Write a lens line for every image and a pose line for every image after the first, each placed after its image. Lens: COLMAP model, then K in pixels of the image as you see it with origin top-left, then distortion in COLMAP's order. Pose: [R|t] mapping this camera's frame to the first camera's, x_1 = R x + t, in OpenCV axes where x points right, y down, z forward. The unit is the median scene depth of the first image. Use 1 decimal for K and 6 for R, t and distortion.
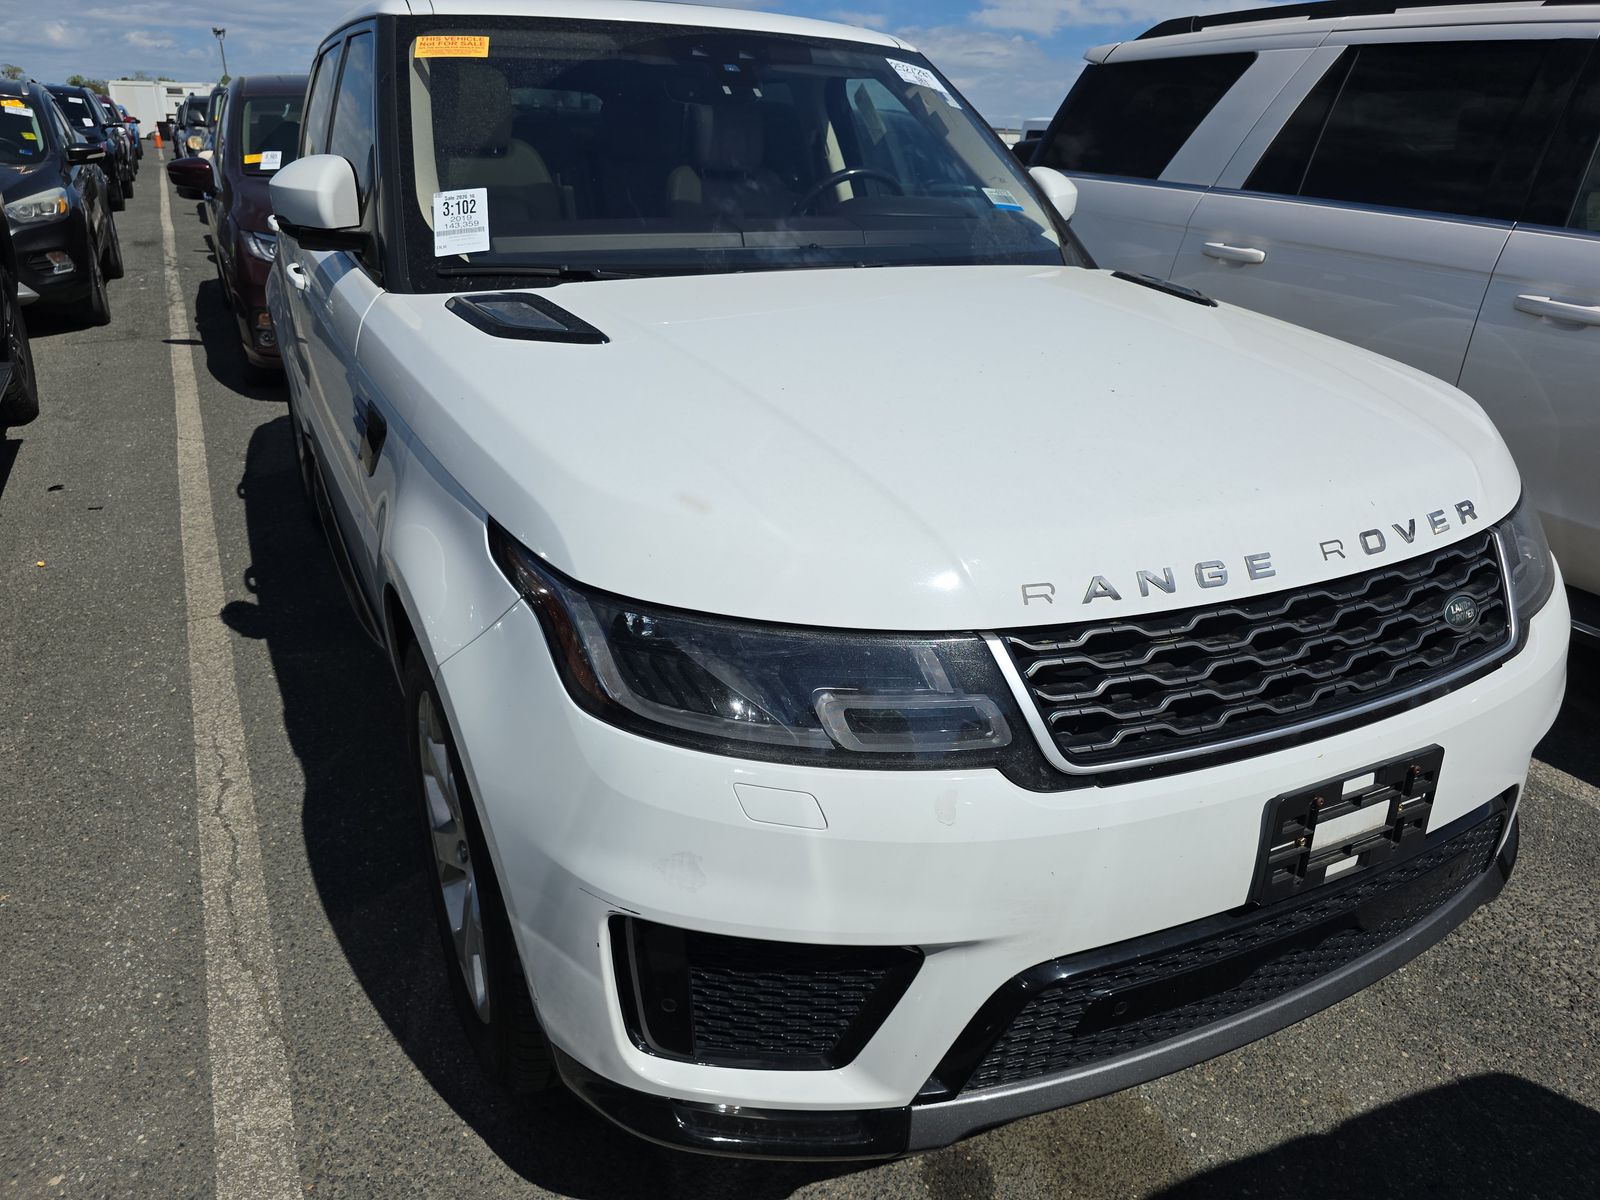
lens RADIAL K [[1133.8, 0, 803.8], [0, 1133.8, 604.4], [0, 0, 1]] dist [0.038502, -0.041324]
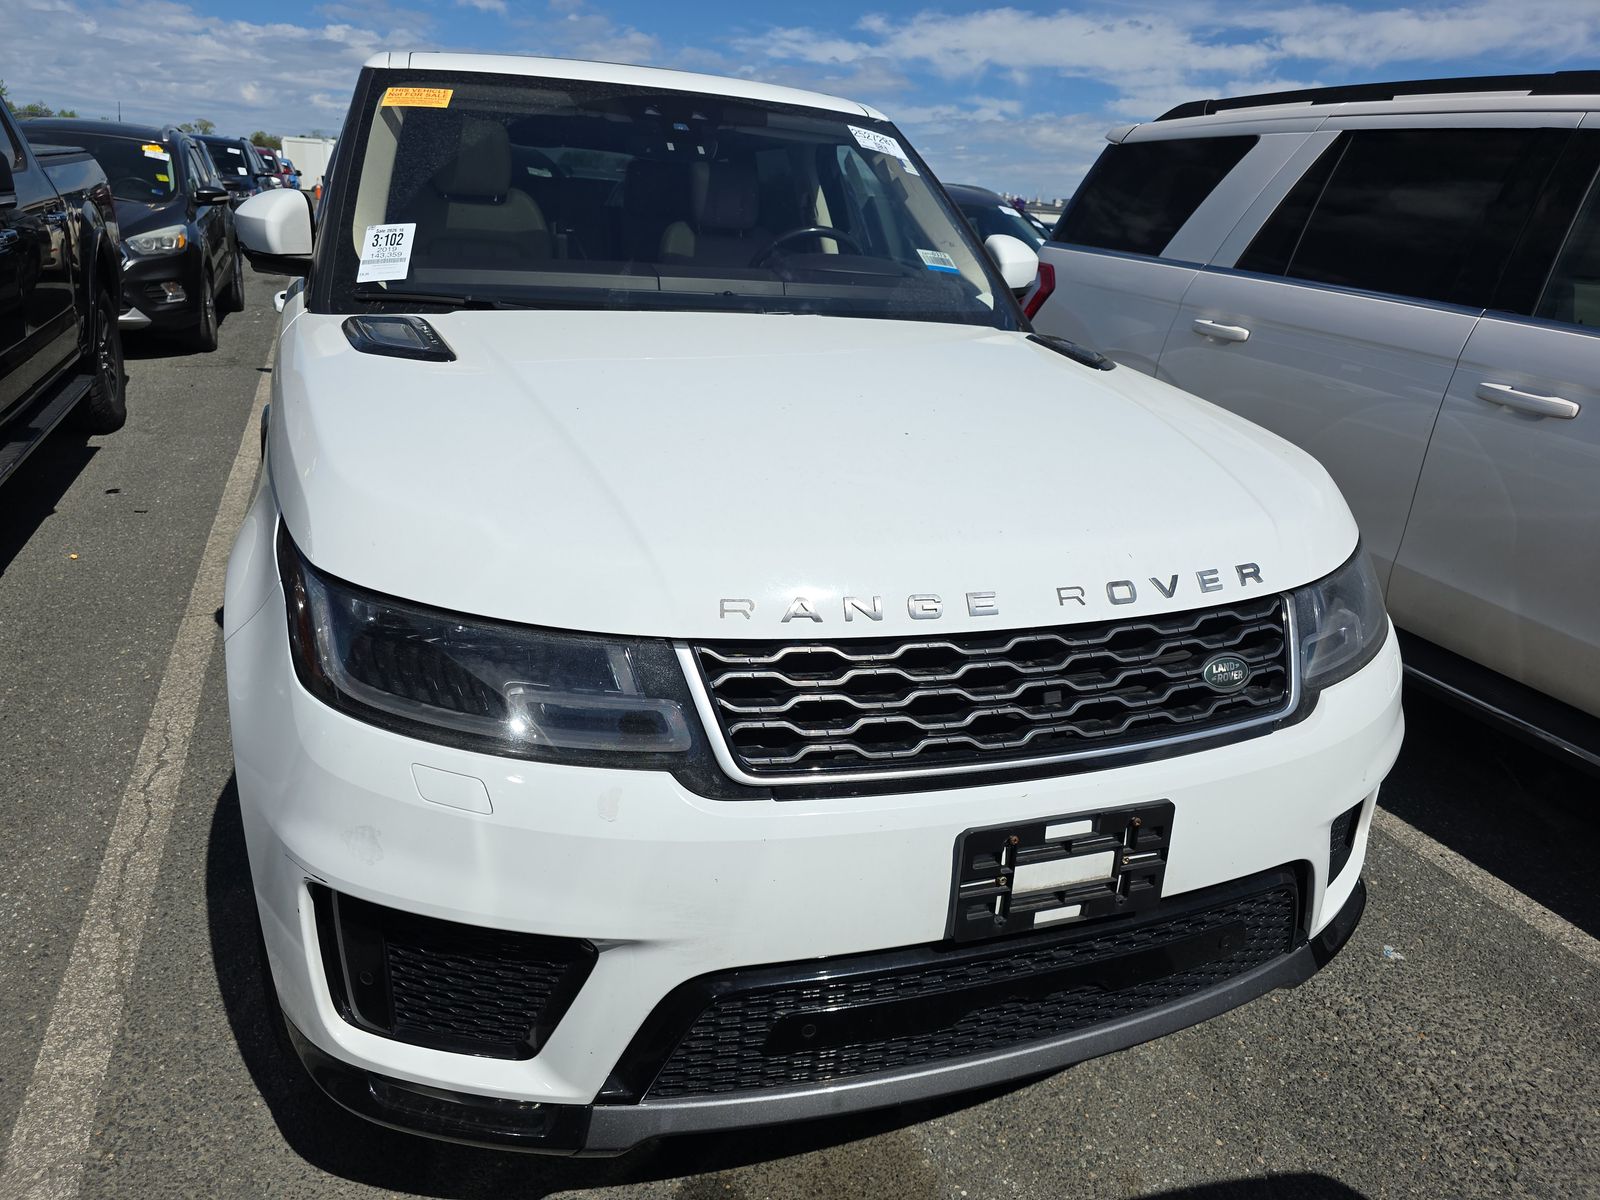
lens RADIAL K [[1133.8, 0, 803.8], [0, 1133.8, 604.4], [0, 0, 1]] dist [0.038502, -0.041324]
pose [[0.992157, 0.074854, -0.100104, 0.235283], [-0.080613, 0.995239, -0.054780, 0.024149], [0.095527, 0.062420, 0.993468, -0.014332]]
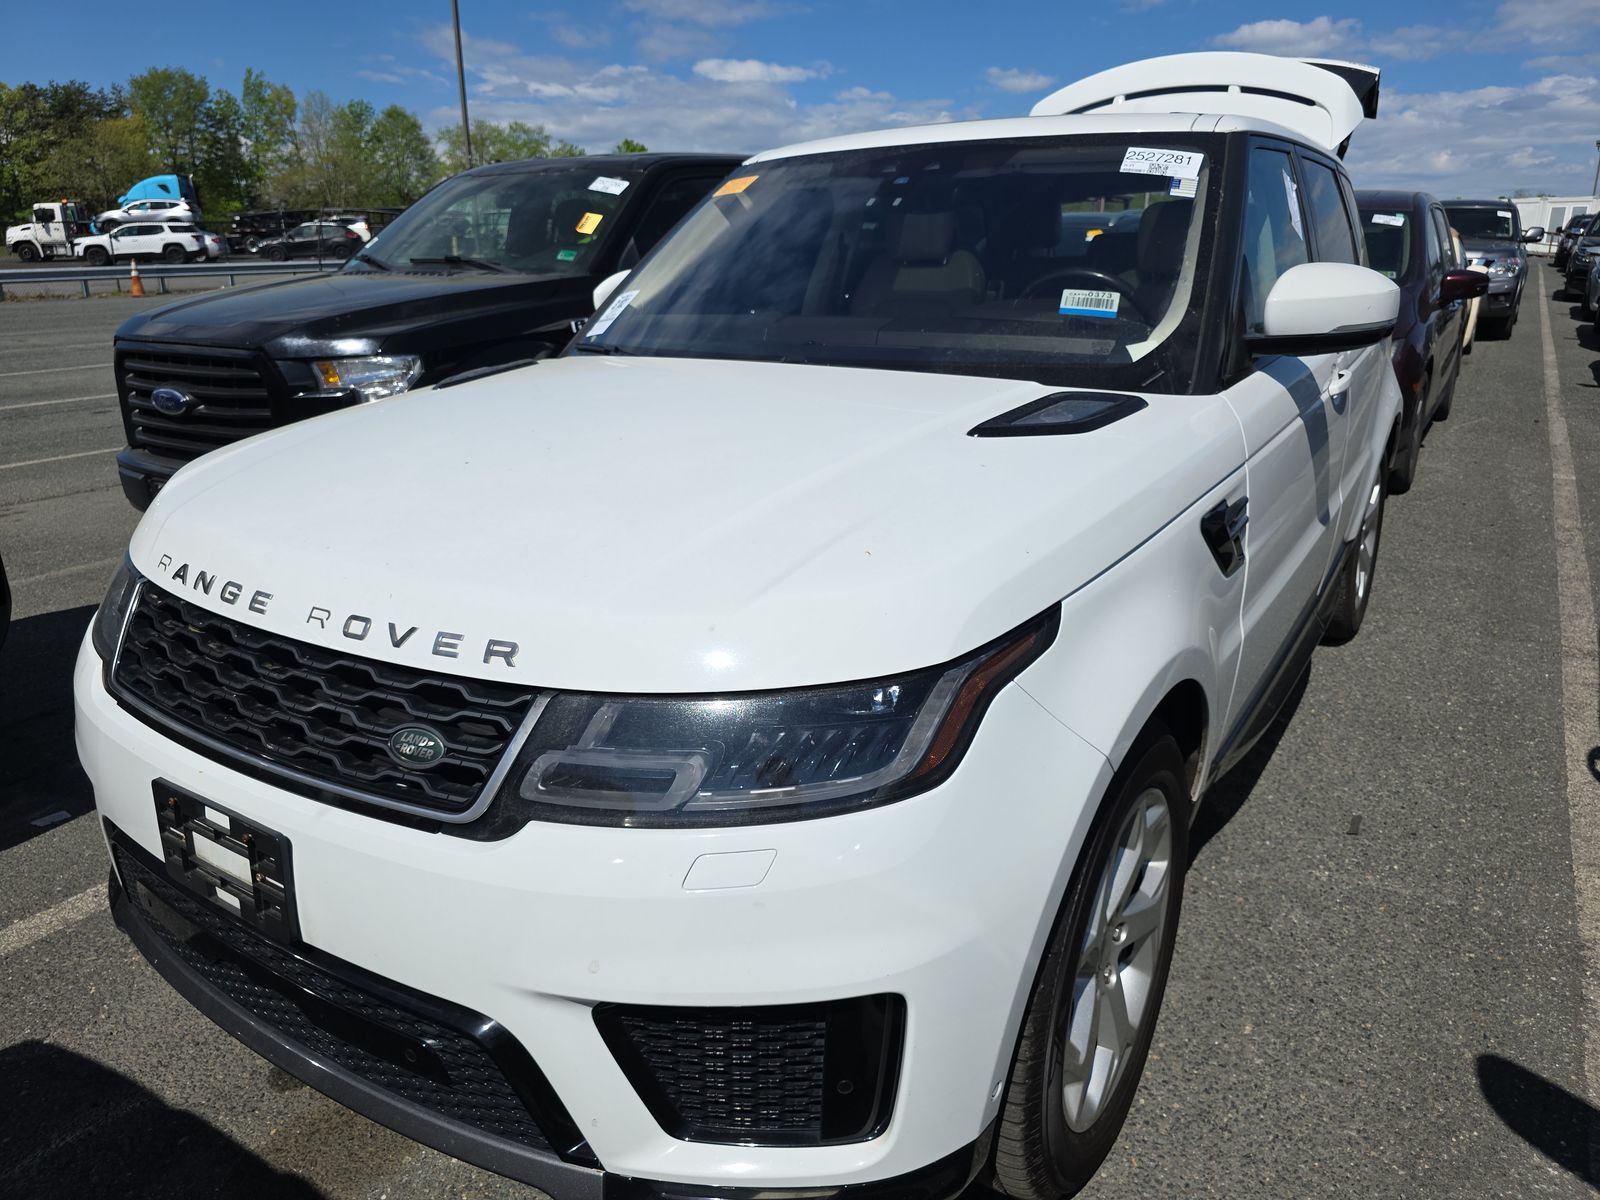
lens RADIAL K [[1116.6, 0, 800.0], [0, 1116.6, 600.0], [0, 0, 1]] dist [0.030433, -0.003549]
pose [[0.471859, 0.238308, -0.848857, 1.094681], [-0.315891, 0.944557, 0.089579, -0.208502], [0.823142, 0.225878, 0.520977, 0.587499]]
